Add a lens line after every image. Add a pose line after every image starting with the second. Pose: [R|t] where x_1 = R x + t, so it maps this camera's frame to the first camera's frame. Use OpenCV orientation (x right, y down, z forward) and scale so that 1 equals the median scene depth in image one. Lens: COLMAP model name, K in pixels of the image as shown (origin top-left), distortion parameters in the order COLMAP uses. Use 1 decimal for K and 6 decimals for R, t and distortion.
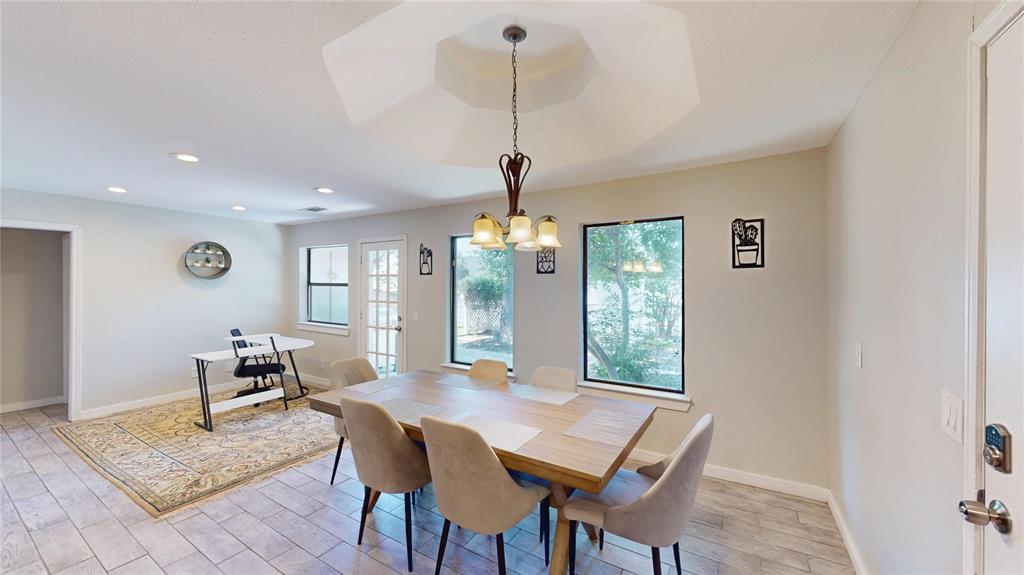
lens RADIAL K [[375.1, 0, 510.4], [0, 375.1, 288.4], [0, 0, 1]] dist [-0.001039, -0.000152]
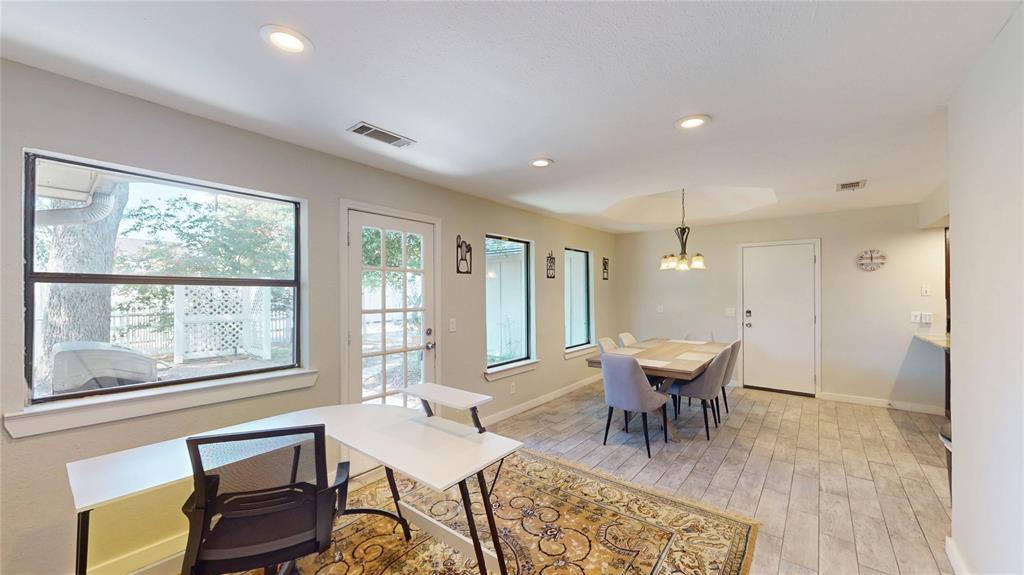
lens RADIAL K [[375.1, 0, 510.4], [0, 375.1, 288.4], [0, 0, 1]] dist [-0.001039, -0.000152]
pose [[0.134469, -0.001951, 0.990916, -1.276473], [-0.000683, 0.999998, 0.002061, -0.005789], [-0.990918, -0.000954, 0.134467, 0.961790]]
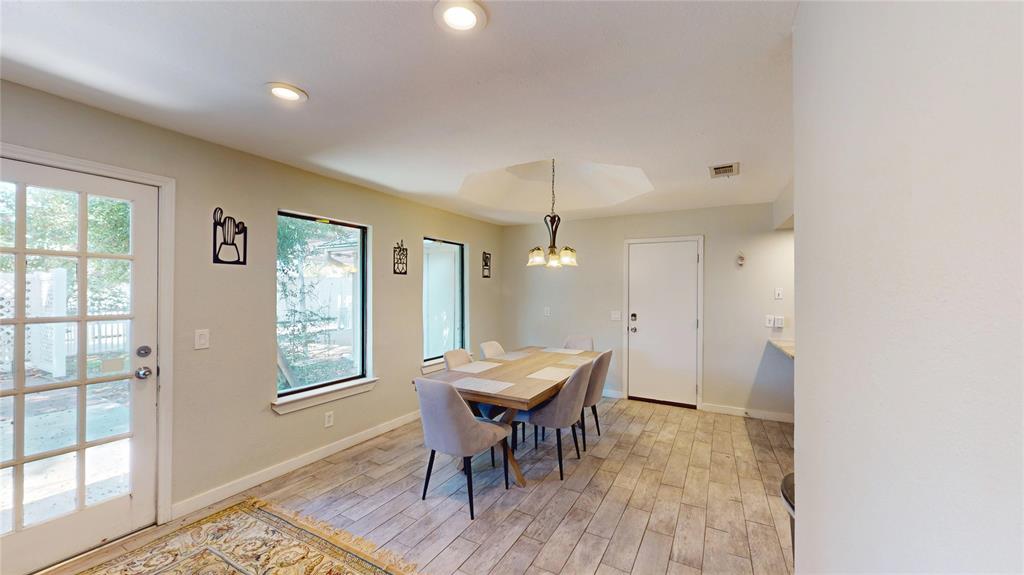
lens RADIAL K [[378.2, 0, 512.0], [0, 378.2, 287.5], [0, 0, 1]] dist [0.007410, -0.000011]
pose [[-0.040165, -0.002883, 0.999189, -1.017596], [-0.011749, 0.999928, 0.002413, -0.007603], [-0.999124, -0.011642, -0.040196, 0.719314]]
